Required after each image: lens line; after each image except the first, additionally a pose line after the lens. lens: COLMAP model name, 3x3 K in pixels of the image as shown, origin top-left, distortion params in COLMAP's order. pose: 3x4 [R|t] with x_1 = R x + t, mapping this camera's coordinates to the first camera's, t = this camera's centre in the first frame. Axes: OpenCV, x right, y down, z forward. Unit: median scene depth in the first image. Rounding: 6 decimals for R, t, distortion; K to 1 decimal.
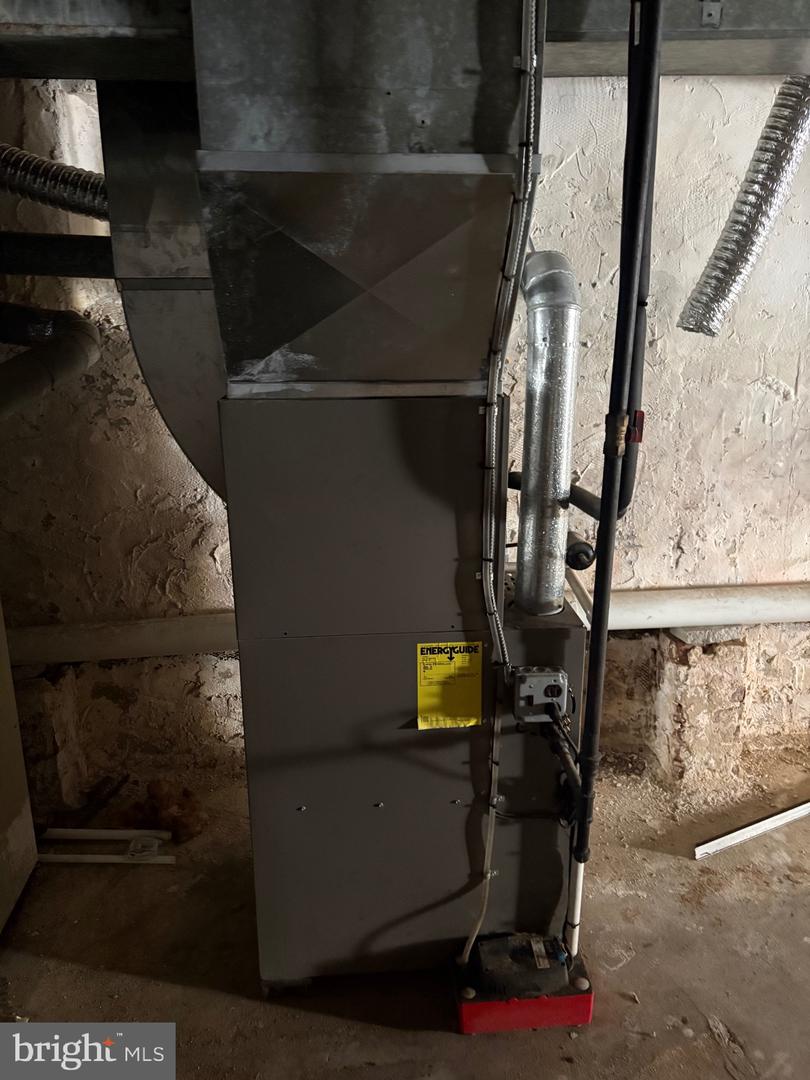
lens RADIAL K [[827.4, 0, 403.3], [0, 827.4, 539.9], [0, 0, 1]] dist [0.035120, -0.032584]
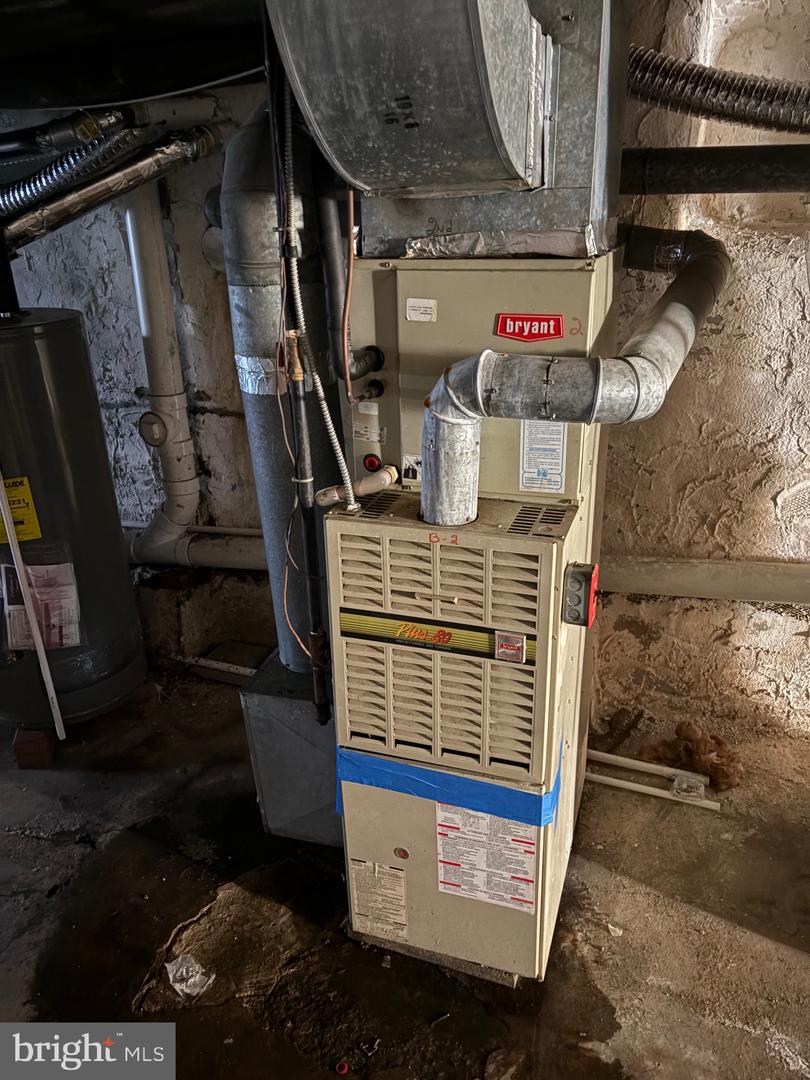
lens RADIAL K [[827.4, 0, 401.0], [0, 827.4, 544.7], [0, 0, 1]] dist [0.035120, -0.032584]
pose [[0.929761, 0.113249, -0.350313, -0.285375], [-0.087819, 0.992268, 0.087700, 0.023802], [0.357536, -0.050776, 0.932518, -0.026234]]
